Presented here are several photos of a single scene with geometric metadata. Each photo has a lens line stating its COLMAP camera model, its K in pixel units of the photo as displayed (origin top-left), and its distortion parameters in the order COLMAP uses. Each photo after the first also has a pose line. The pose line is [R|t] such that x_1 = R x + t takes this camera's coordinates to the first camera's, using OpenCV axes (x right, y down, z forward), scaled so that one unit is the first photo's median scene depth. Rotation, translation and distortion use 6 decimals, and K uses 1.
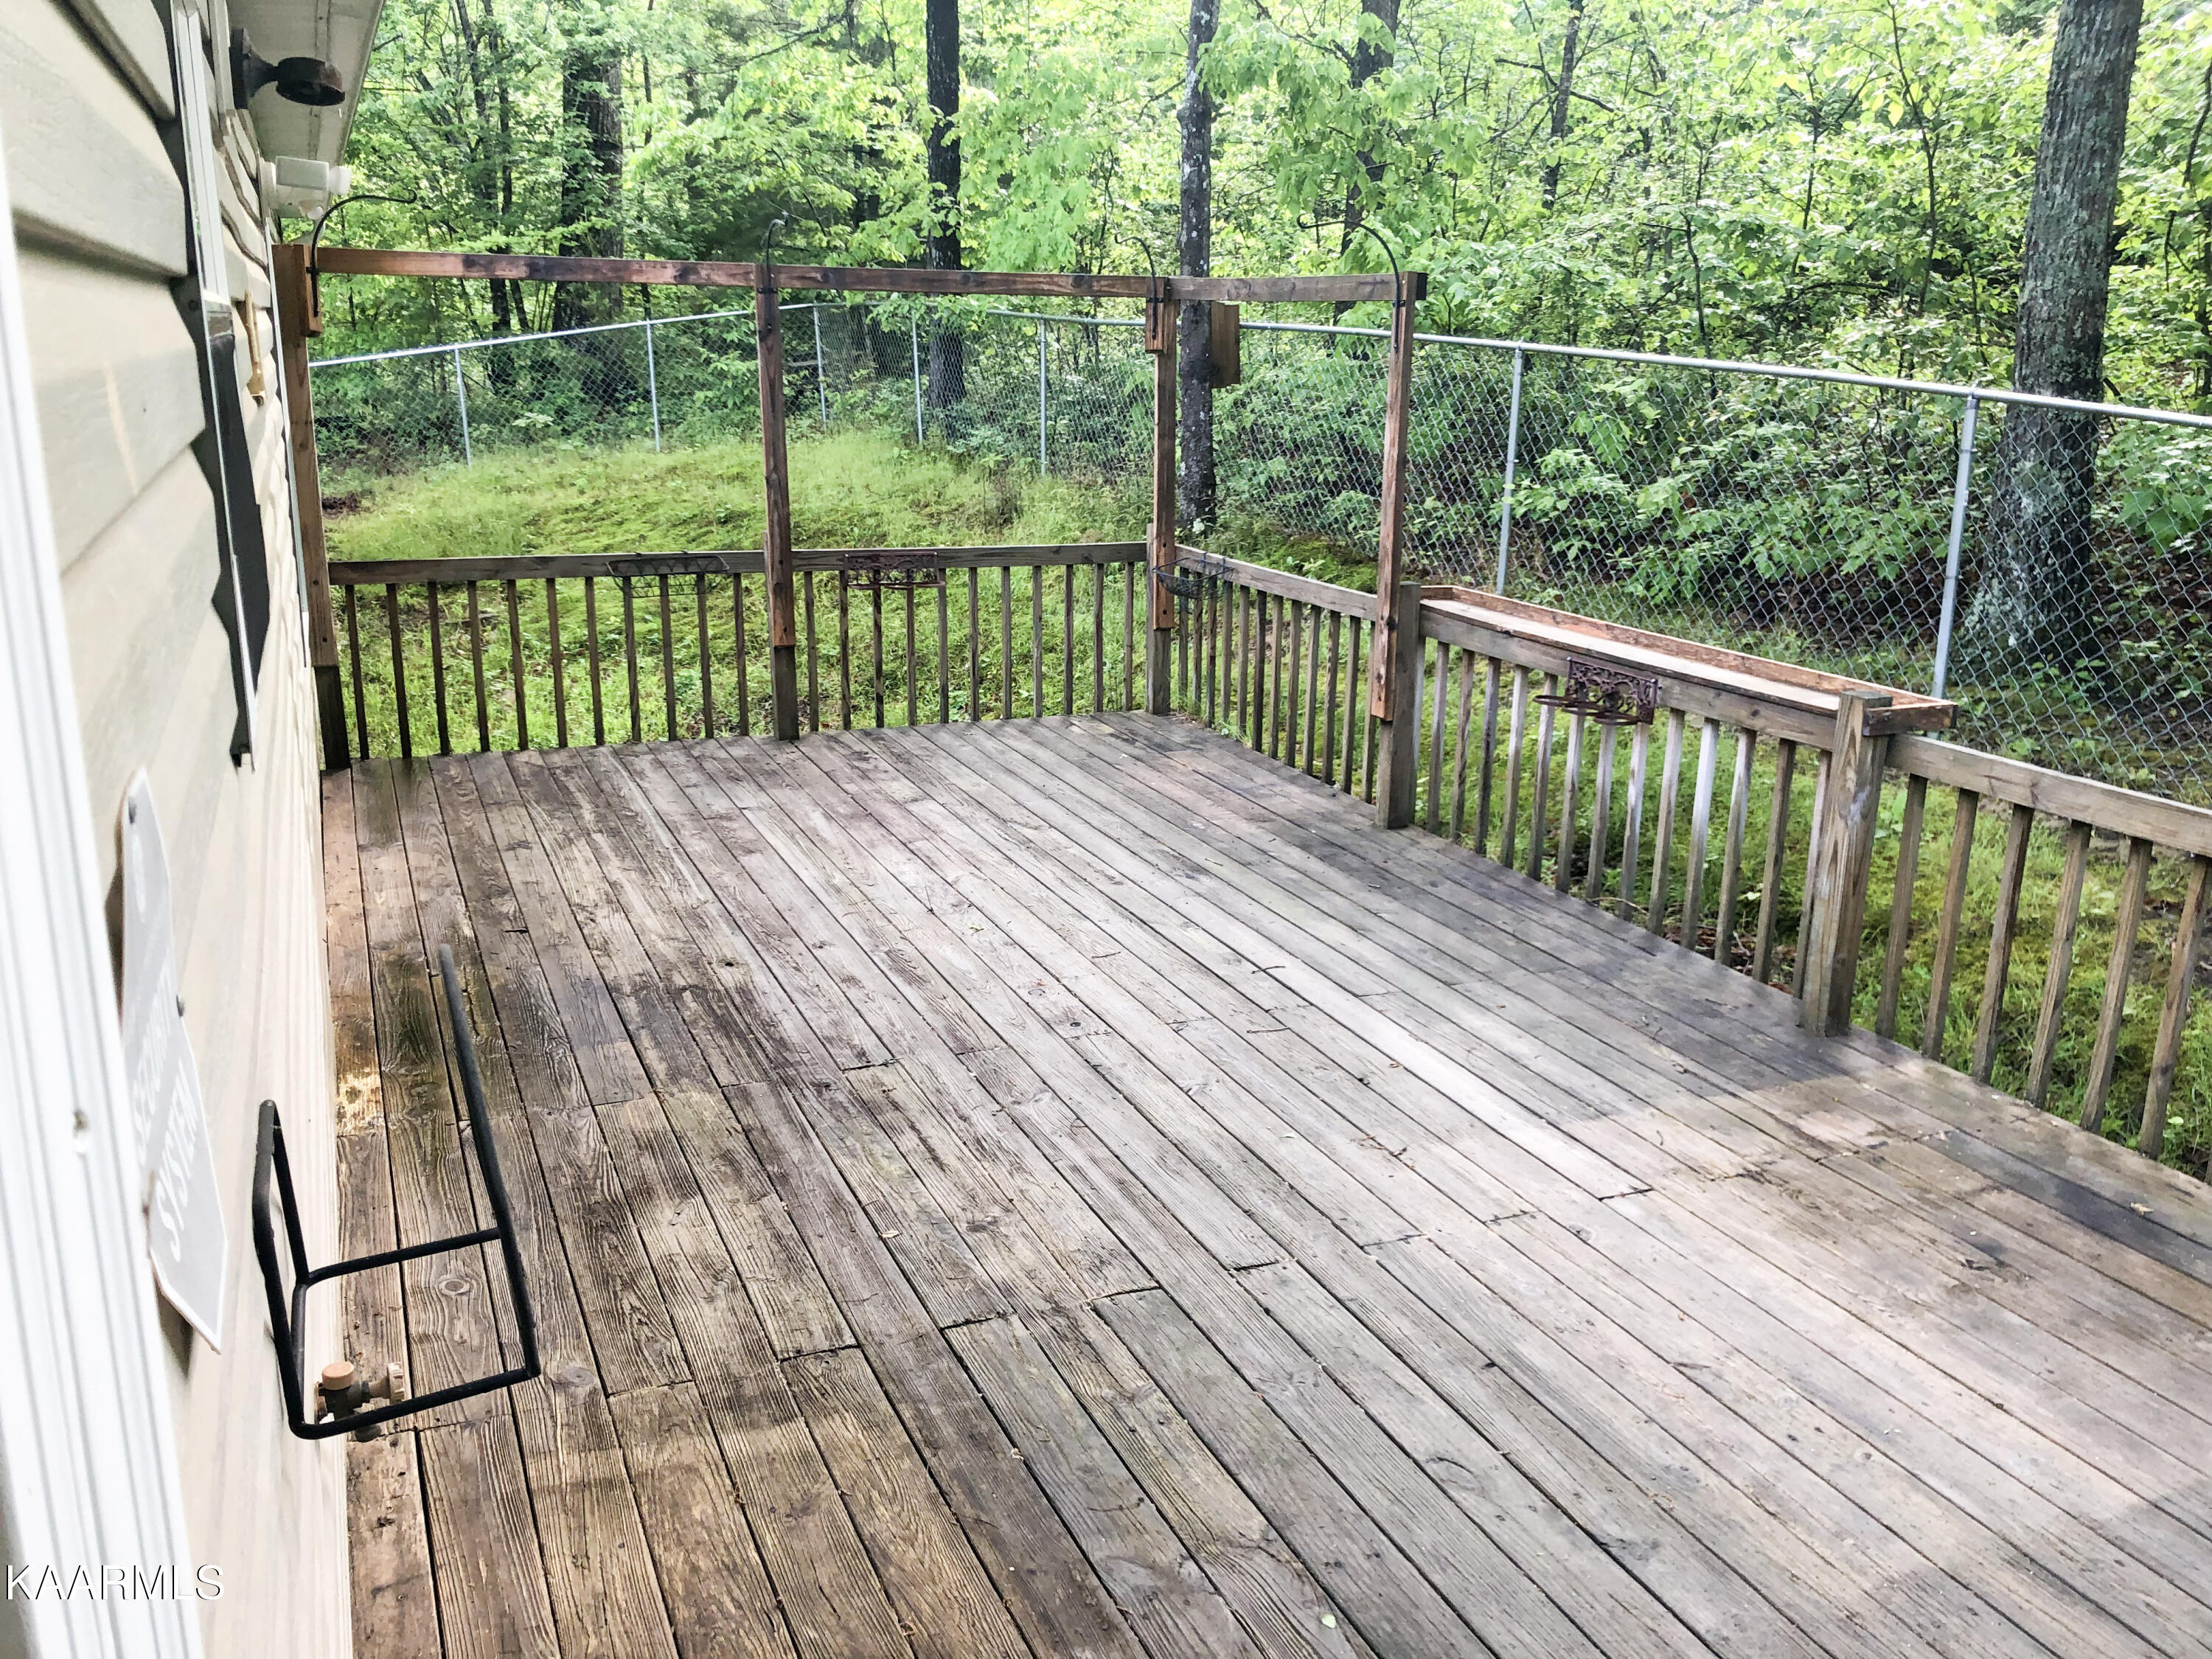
lens RADIAL K [[1828.5, 0, 1111.0], [0, 1828.5, 814.9], [0, 0, 1]] dist [0.035363, -0.025966]
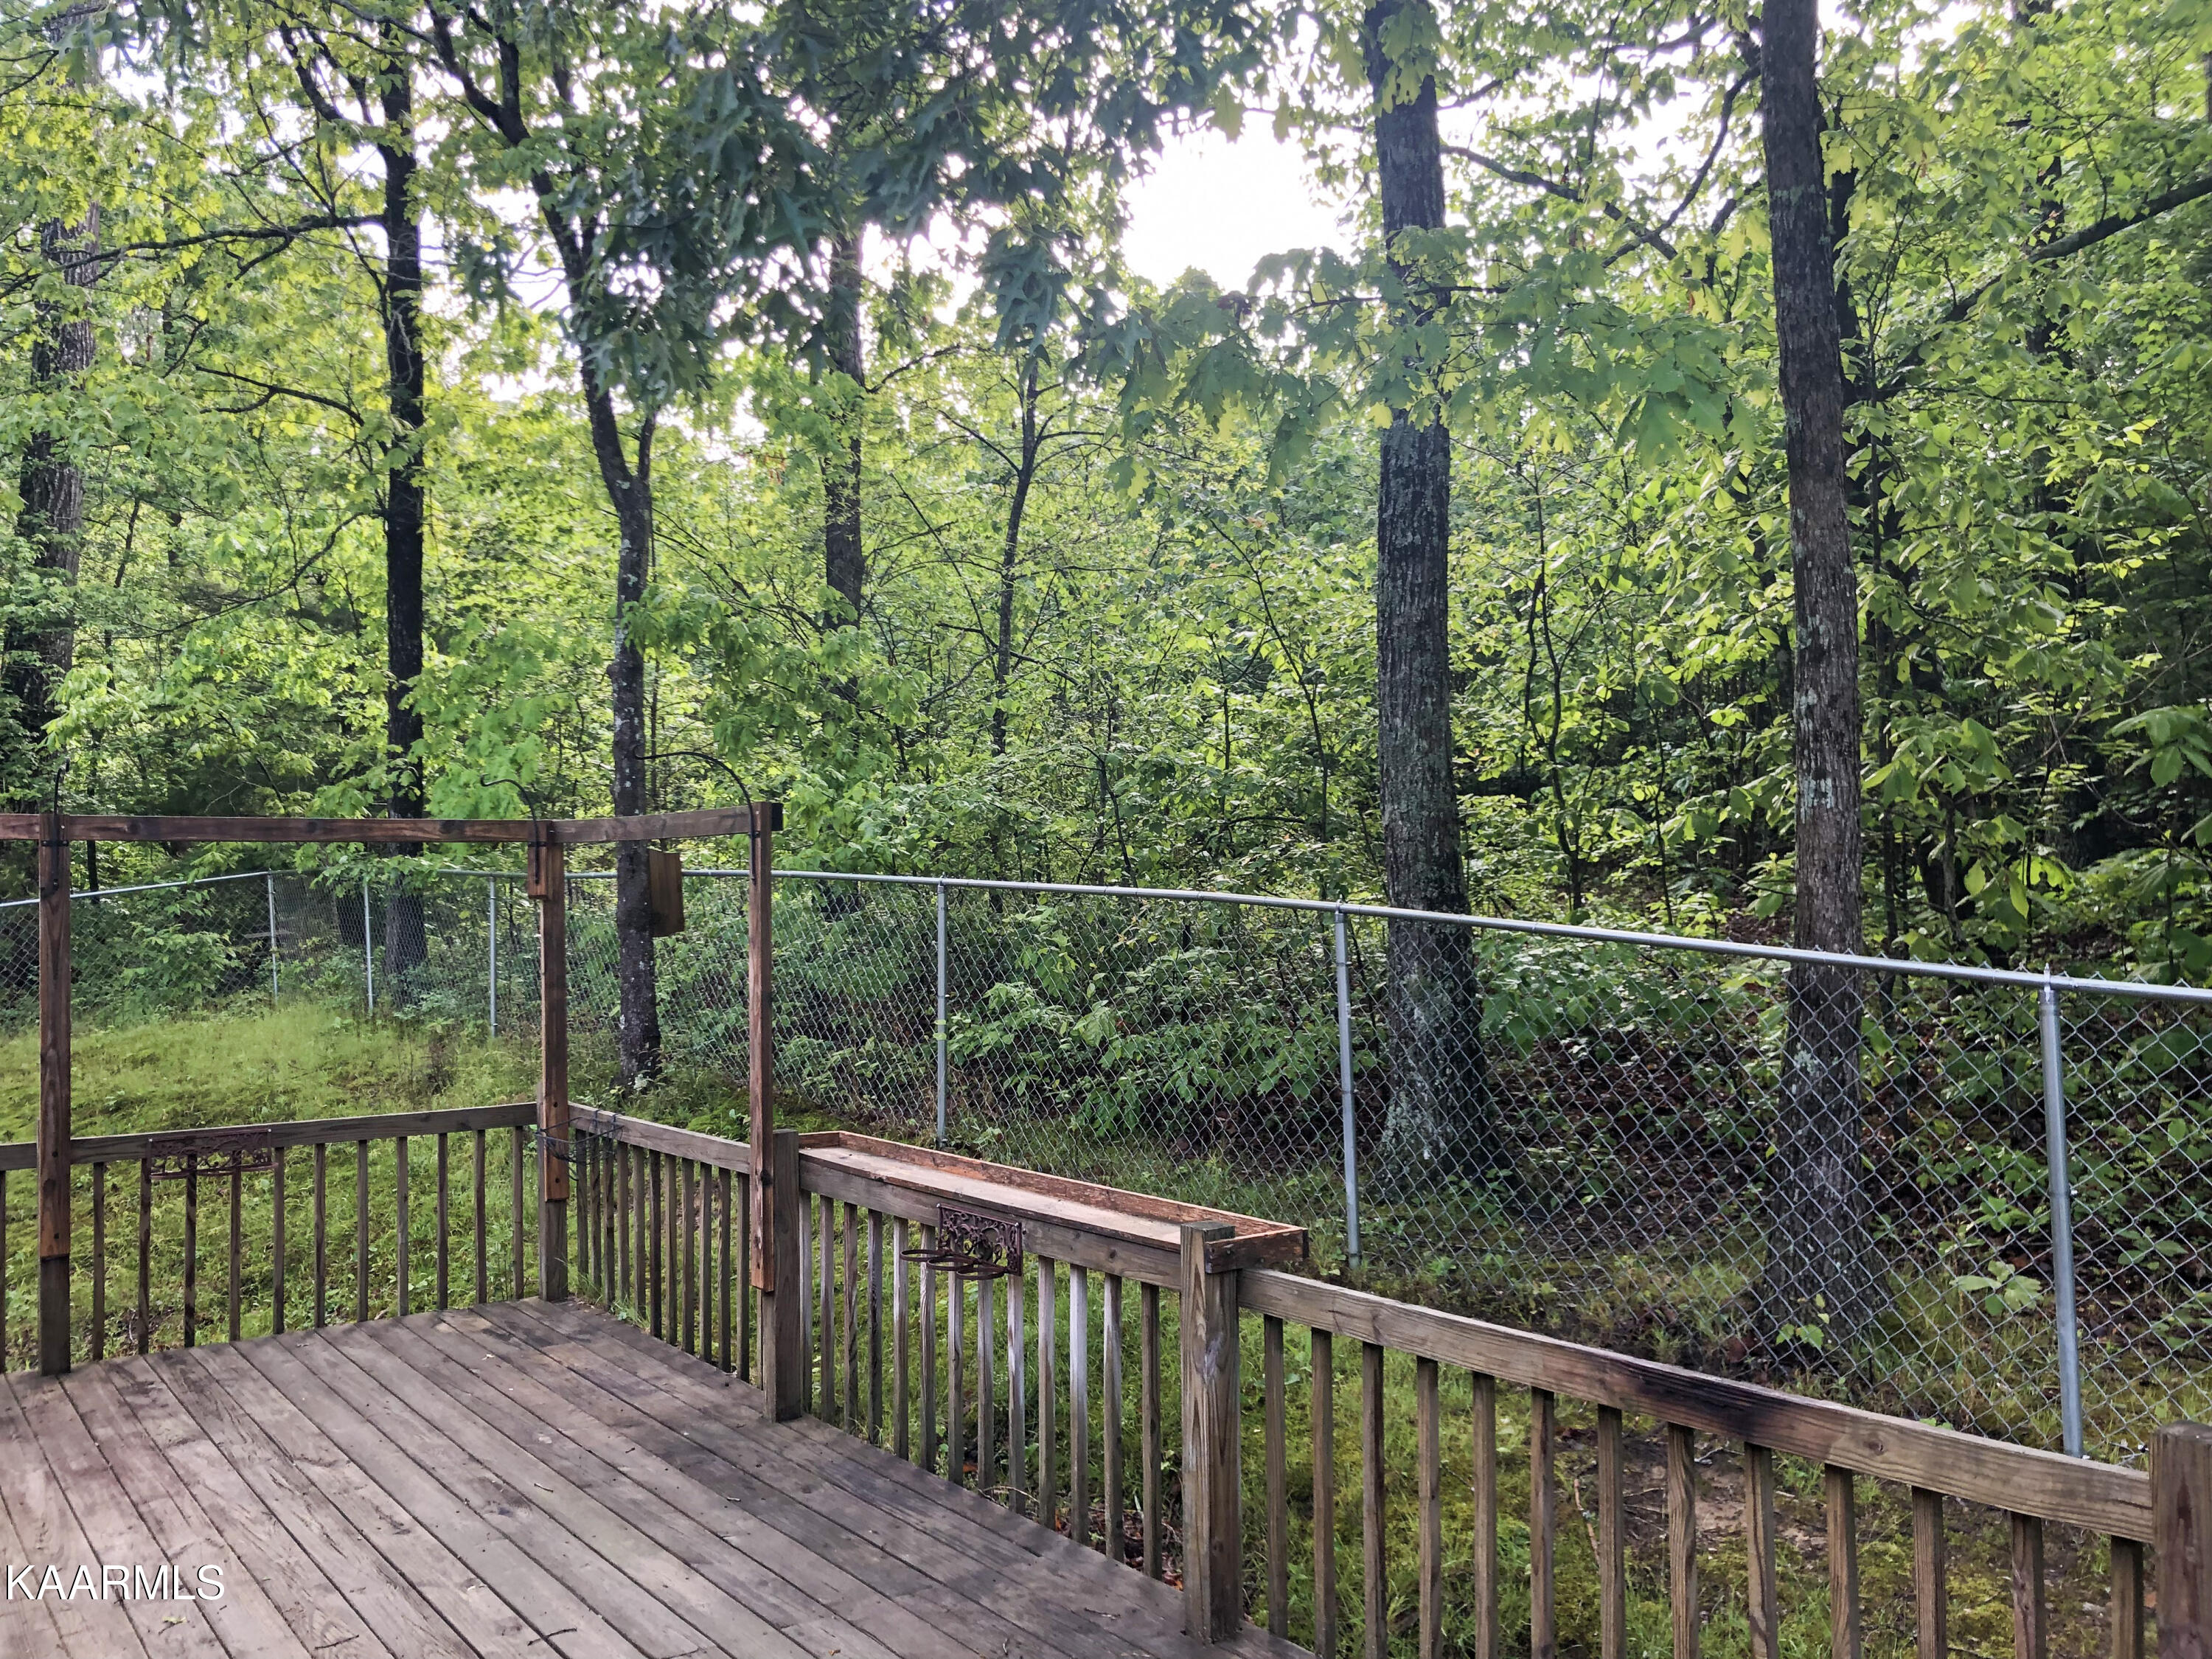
lens RADIAL K [[1828.5, 0, 1109.6], [0, 1828.5, 793.2], [0, 0, 1]] dist [0.035363, -0.025966]
pose [[0.973315, -0.018652, 0.228716, 0.096968], [0.087724, 0.951232, -0.295741, -0.003387], [-0.212045, 0.307913, 0.927484, 0.064974]]
